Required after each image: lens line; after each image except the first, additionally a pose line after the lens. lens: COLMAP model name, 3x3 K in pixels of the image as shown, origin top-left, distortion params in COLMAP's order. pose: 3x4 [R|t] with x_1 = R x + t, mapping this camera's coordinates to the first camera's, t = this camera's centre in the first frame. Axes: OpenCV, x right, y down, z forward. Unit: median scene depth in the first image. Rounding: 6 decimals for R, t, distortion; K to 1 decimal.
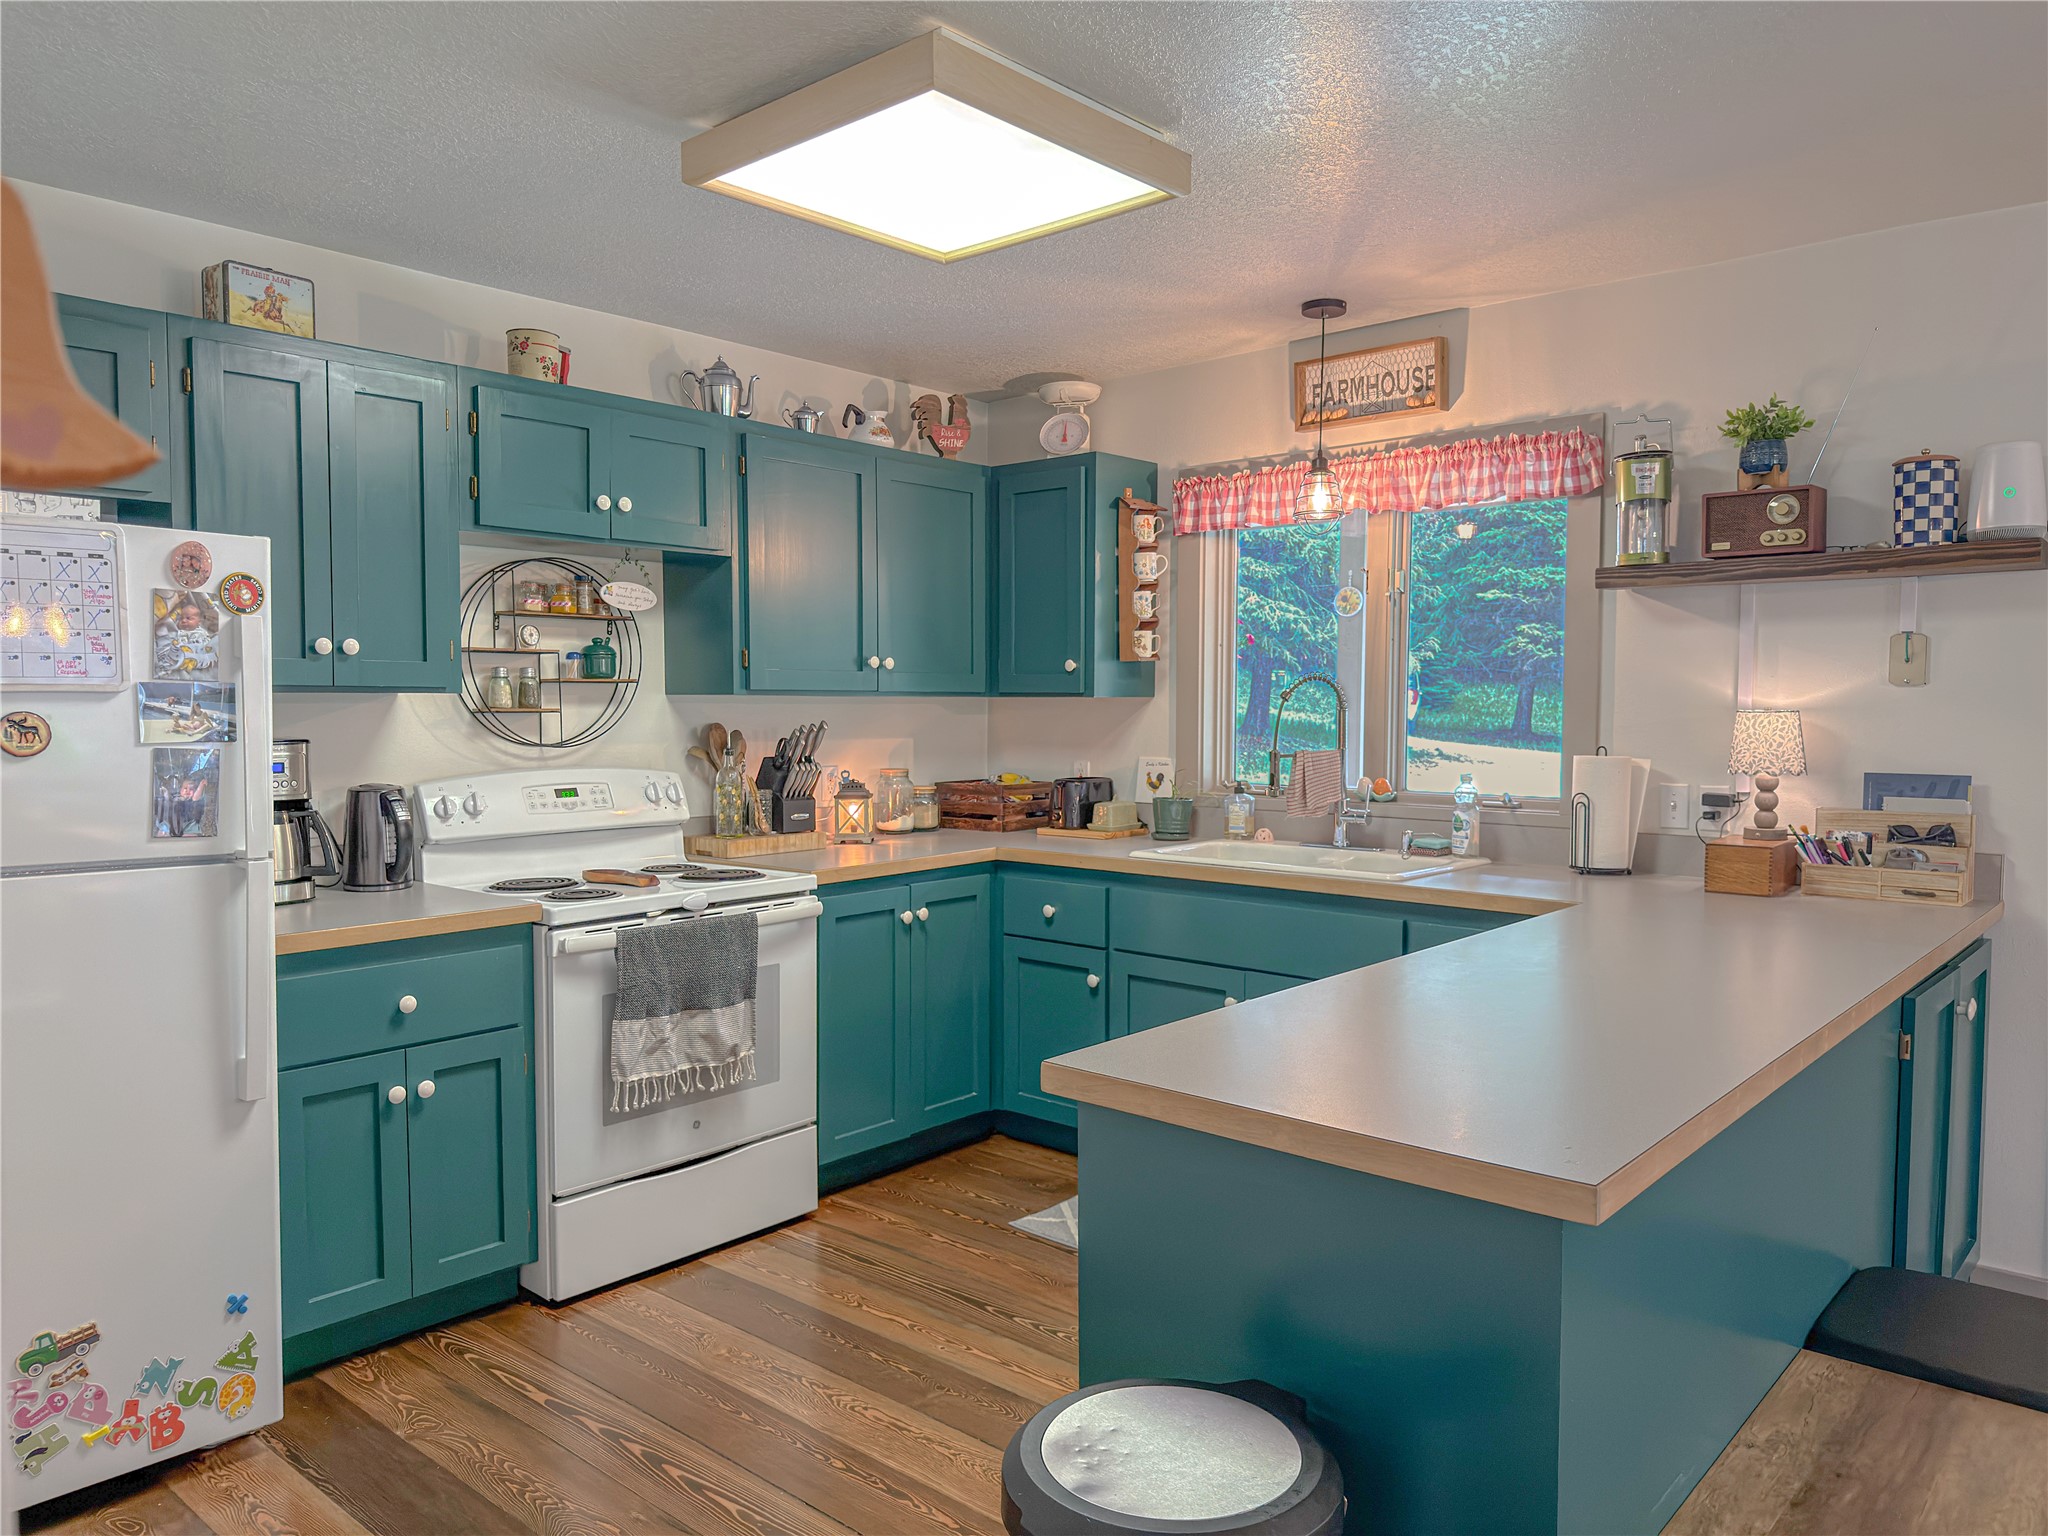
lens RADIAL K [[1412.5, 0, 1024.0], [0, 1412.5, 768.0], [0, 0, 1]] dist [0.123510, -0.001638]
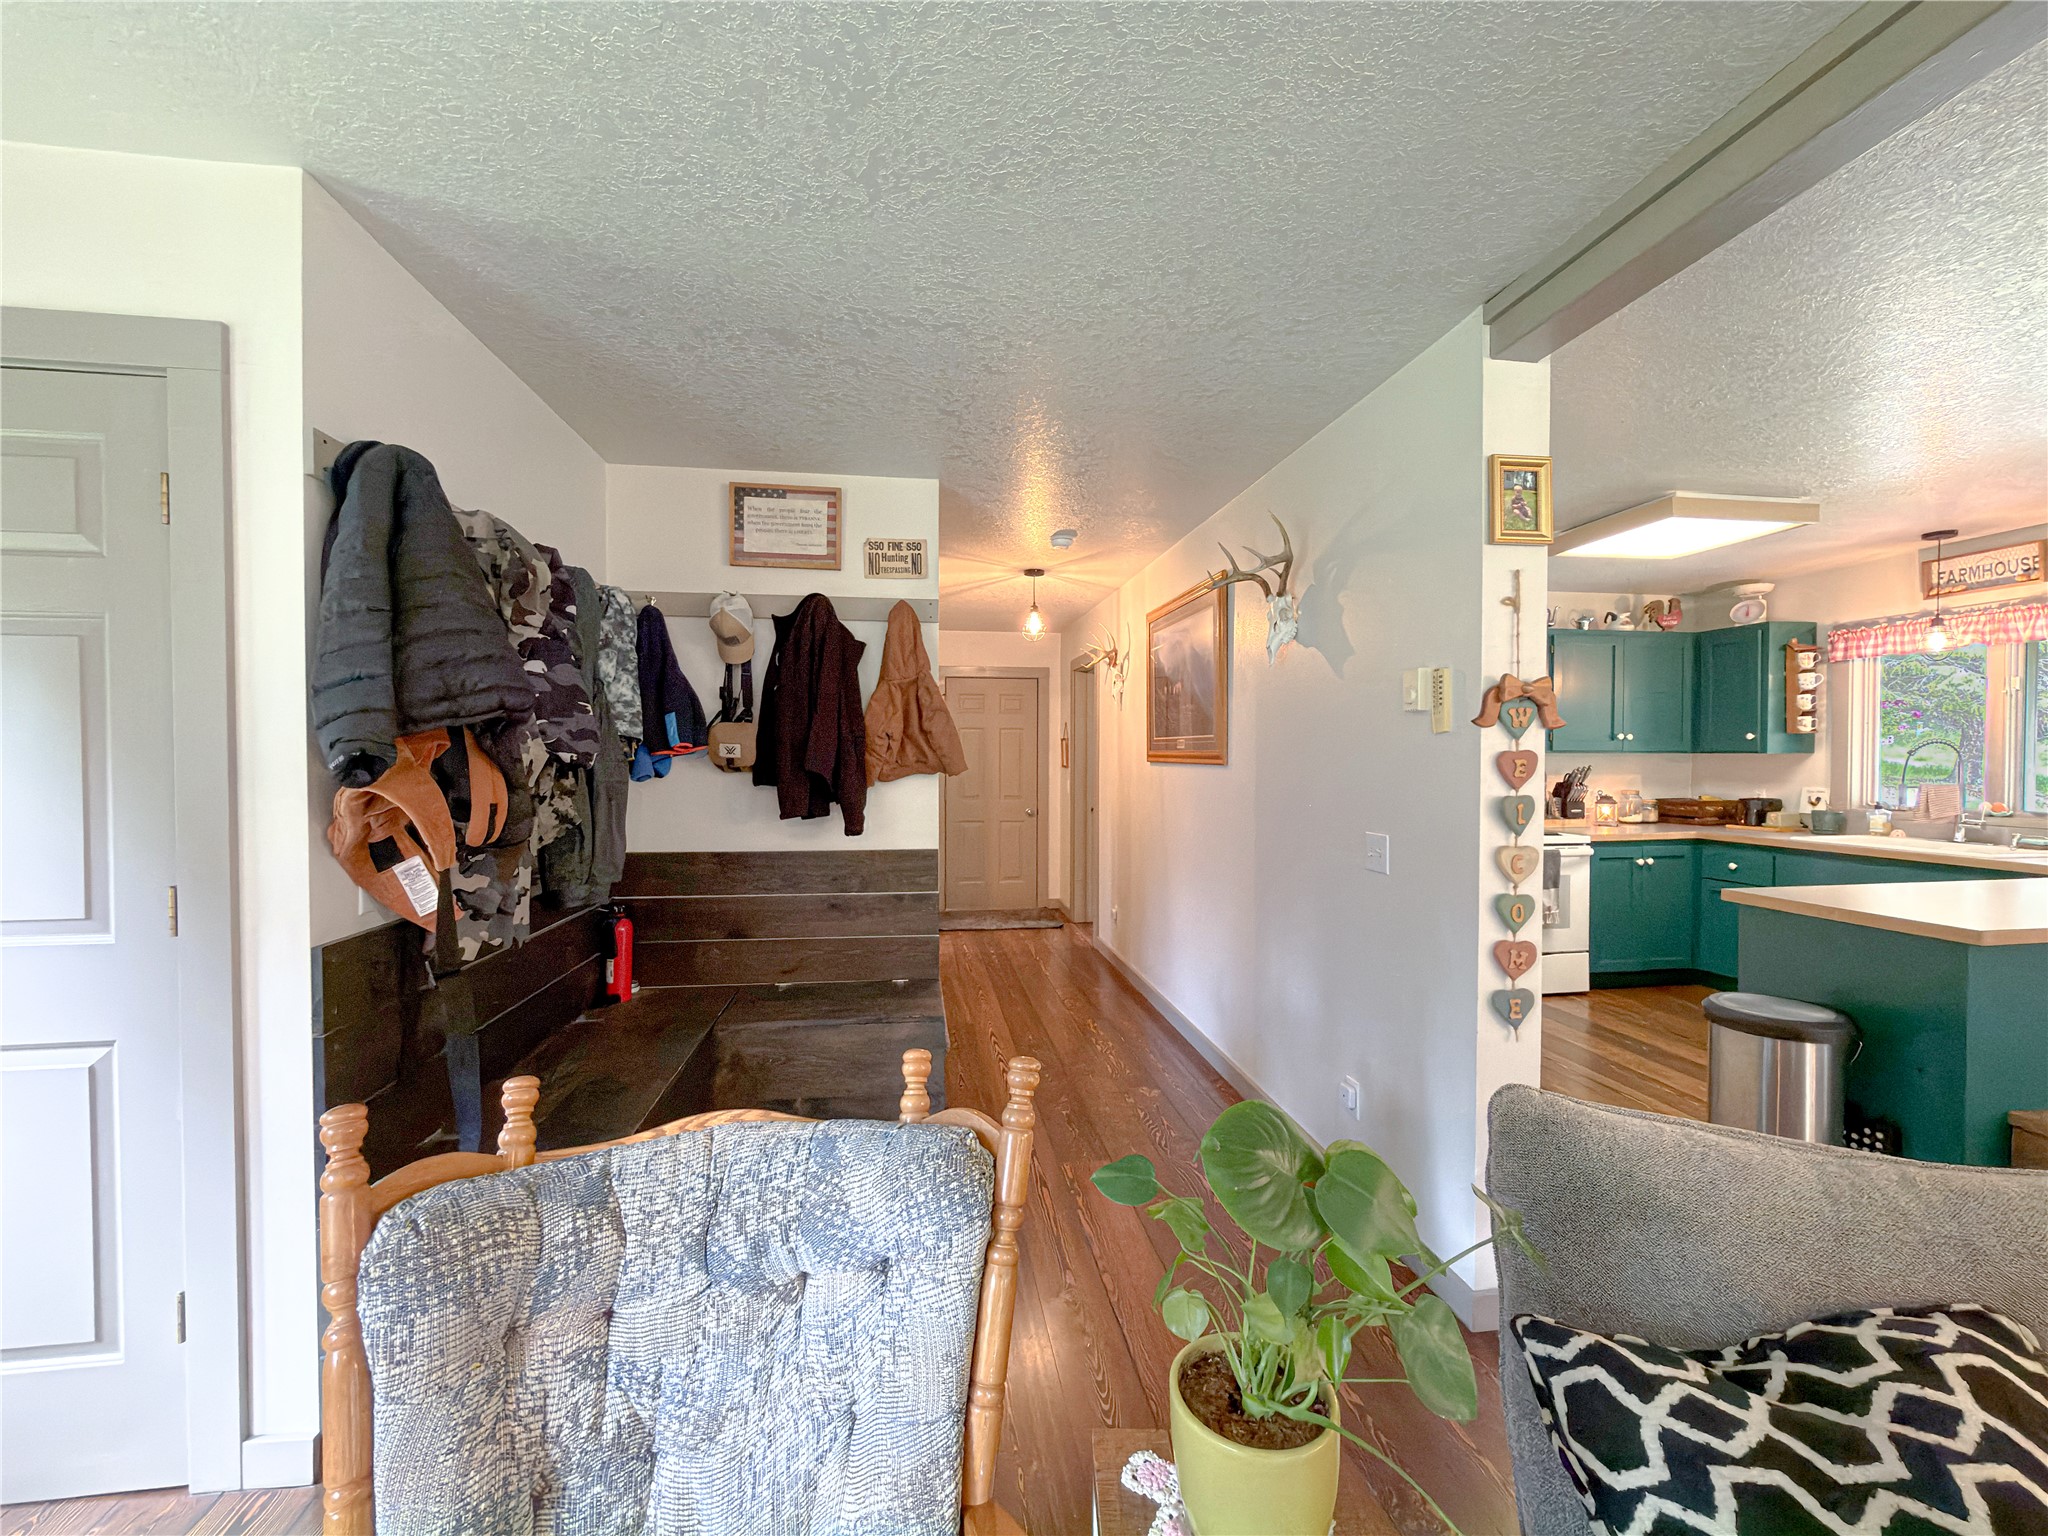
lens RADIAL K [[814.3, 0, 1024.0], [0, 814.3, 768.0], [0, 0, 1]] dist [-0.006310, 0.000779]
pose [[0.756051, 0.008487, -0.654457, 0.009534], [-0.029946, 0.999317, -0.021635, 0.021463], [0.653827, 0.035955, 0.755789, -0.451594]]
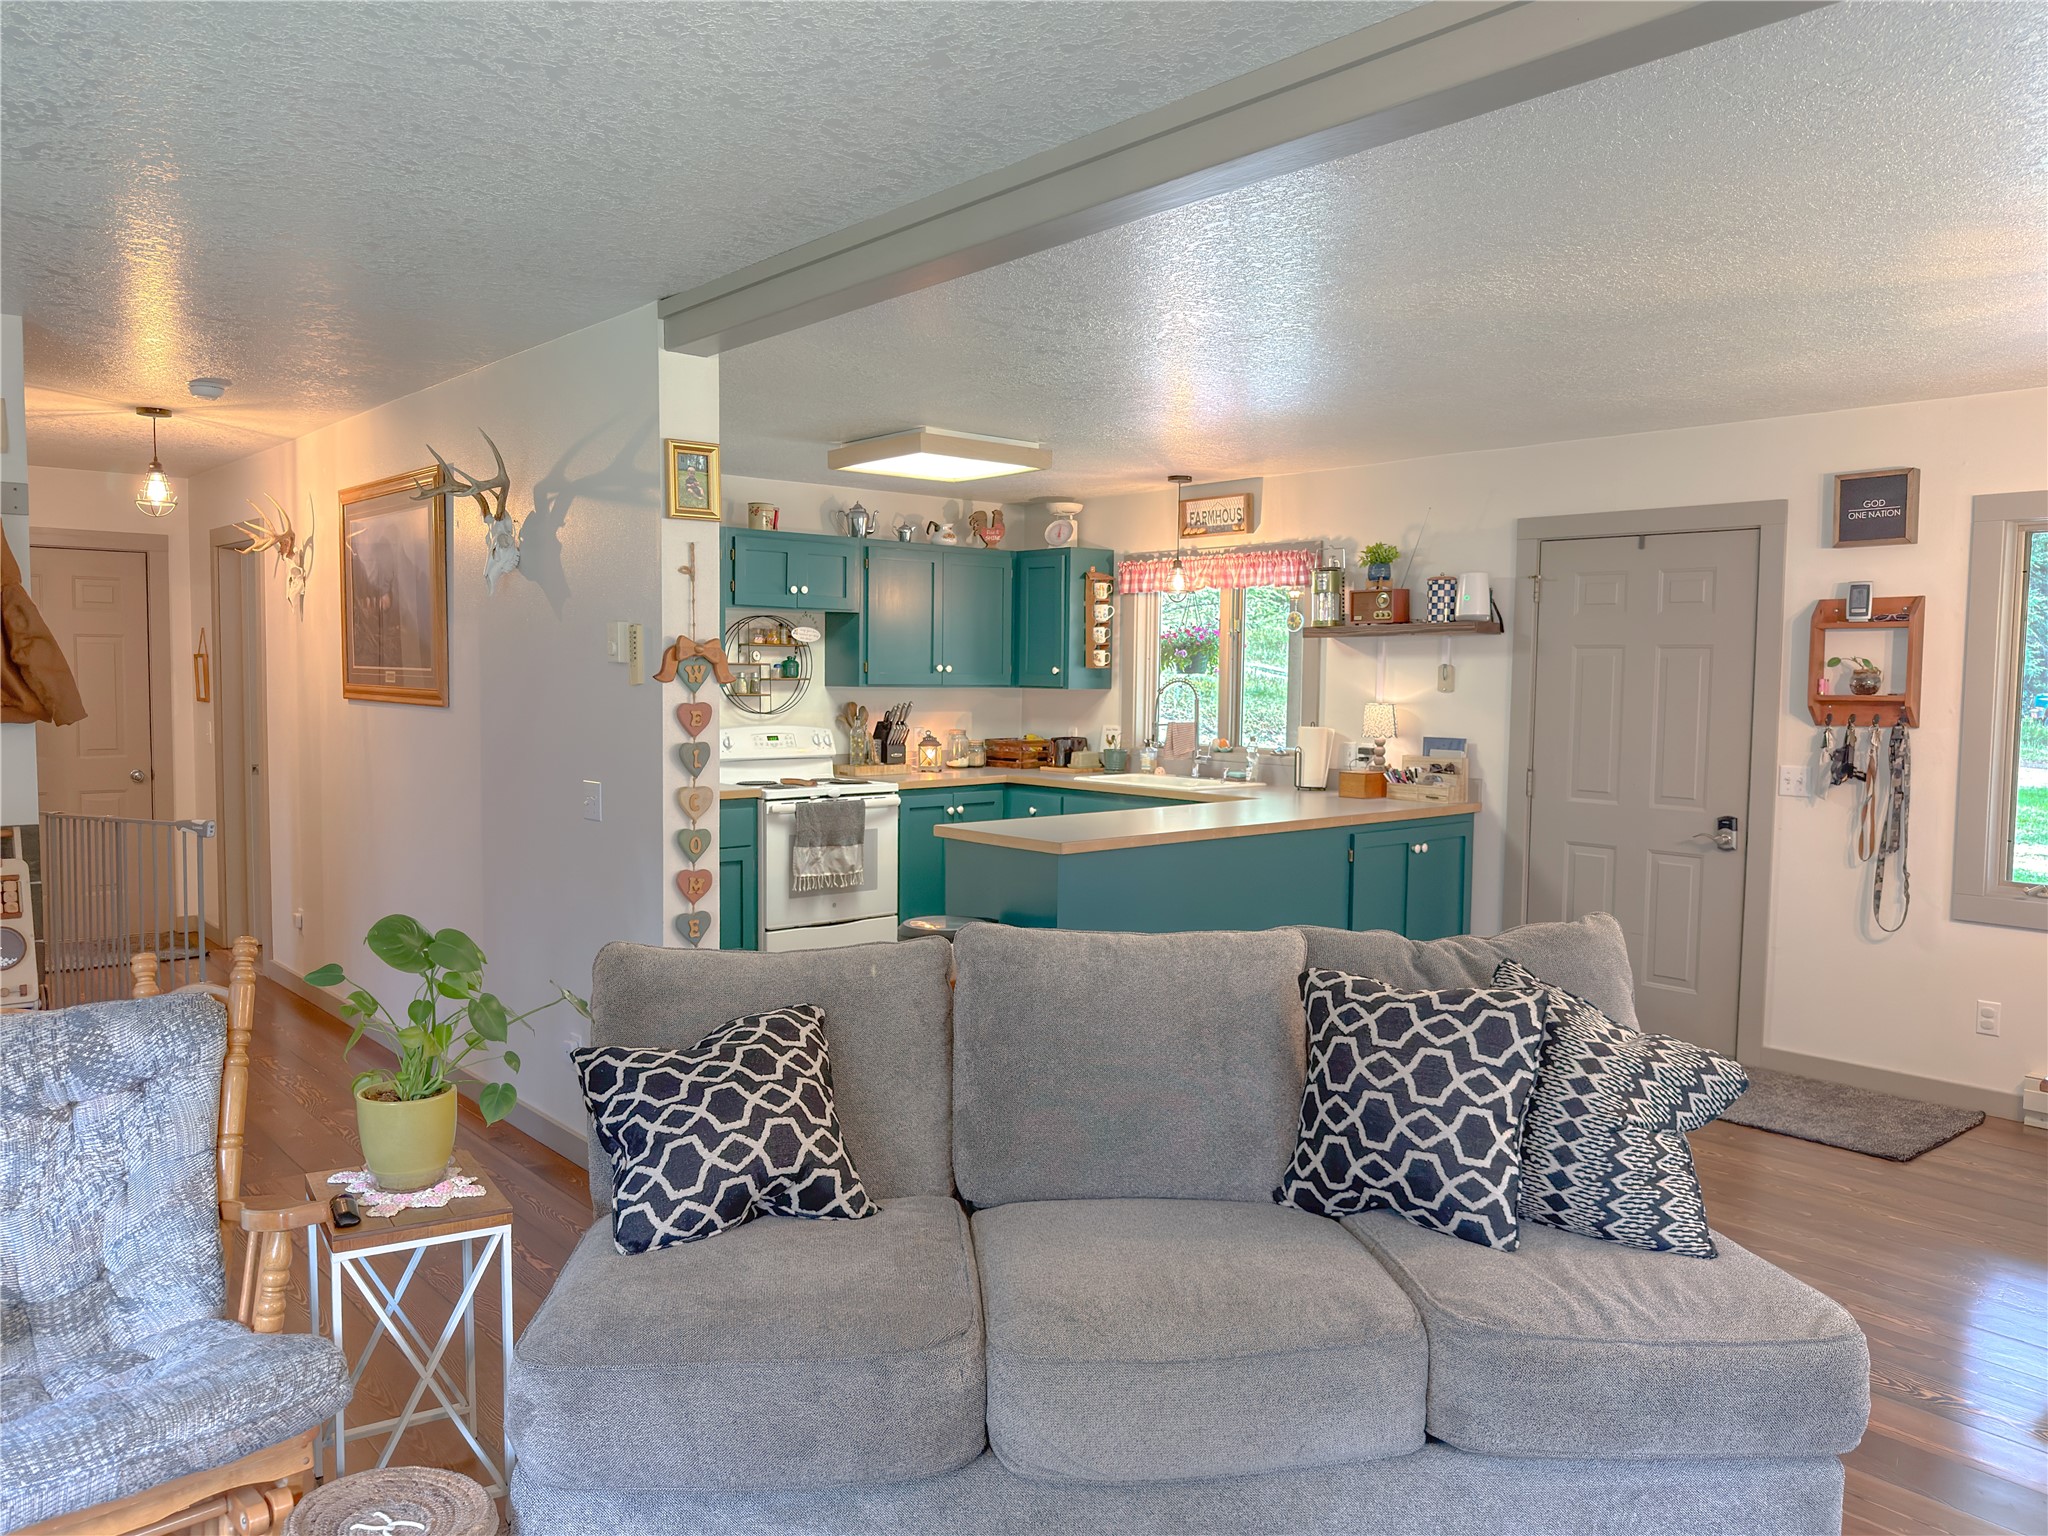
lens RADIAL K [[1484.4, 0, 1024.0], [0, 1484.4, 768.0], [0, 0, 1]] dist [-0.002979, -0.002952]
pose [[0.990348, 0.018831, -0.137319, 0.260249], [-0.016546, 0.999705, 0.017762, 0.014943], [0.137613, -0.015319, 0.990368, -0.836870]]
